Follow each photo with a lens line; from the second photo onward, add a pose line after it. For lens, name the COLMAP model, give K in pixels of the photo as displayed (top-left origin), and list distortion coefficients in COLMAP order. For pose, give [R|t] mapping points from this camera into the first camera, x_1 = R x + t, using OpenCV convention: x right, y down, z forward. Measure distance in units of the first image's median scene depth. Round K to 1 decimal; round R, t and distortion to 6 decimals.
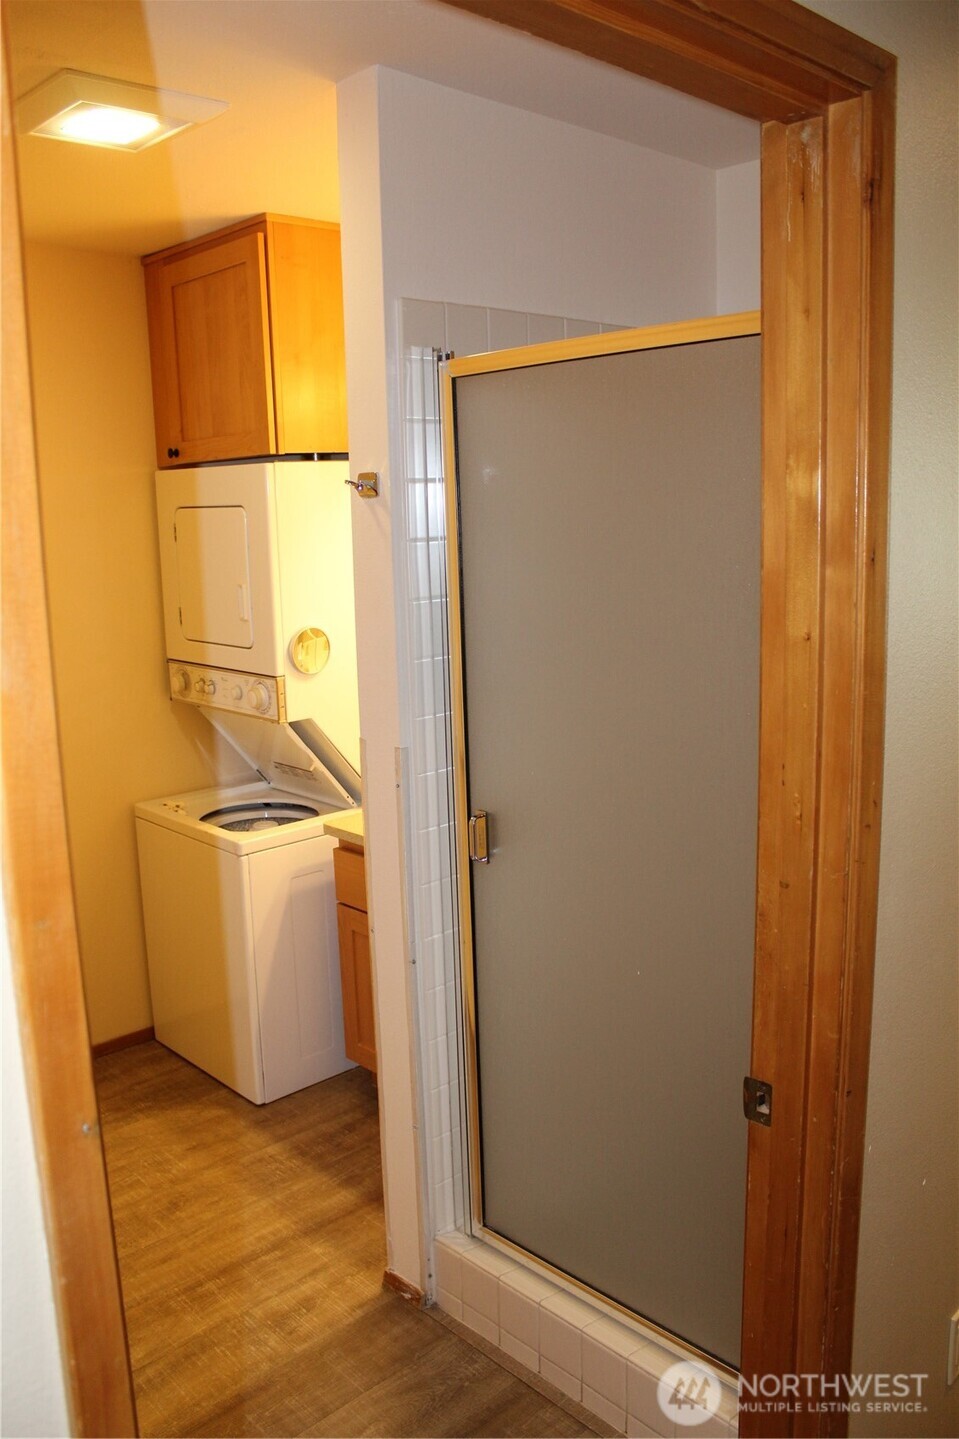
lens RADIAL K [[1190.5, 0, 482.3], [0, 1190.5, 714.0], [0, 0, 1]] dist [-0.148158, 0.114082]
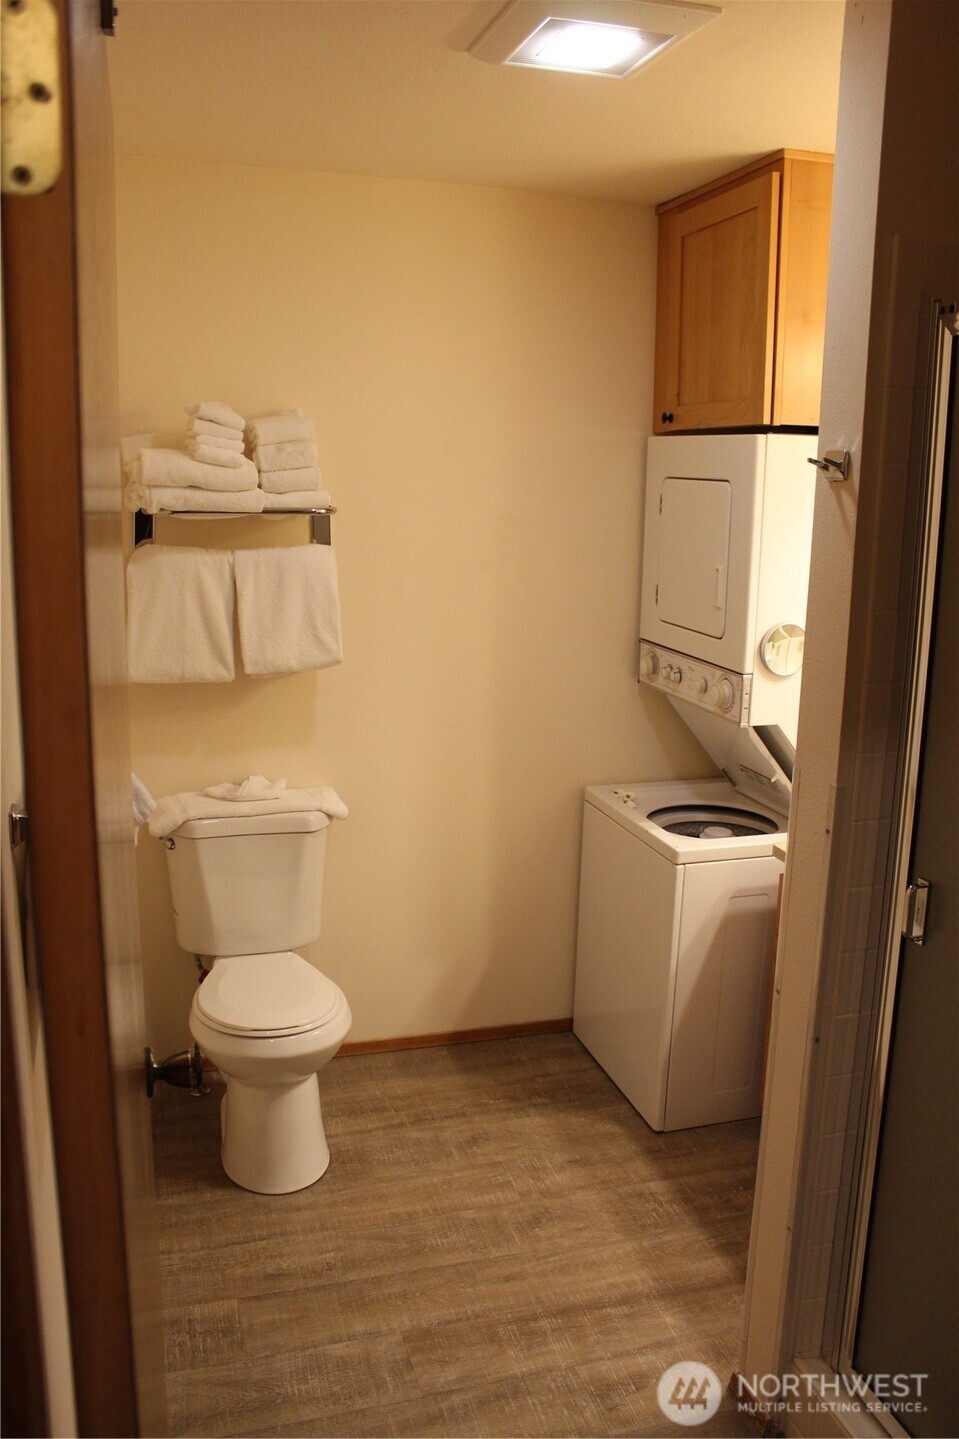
lens RADIAL K [[1190.5, 0, 478.8], [0, 1190.5, 715.1], [0, 0, 1]] dist [-0.148158, 0.114082]
pose [[0.891002, 0.136356, -0.433039, 0.040470], [-0.125800, 0.990634, 0.053093, -0.023672], [0.436223, 0.007171, 0.899810, 0.113302]]
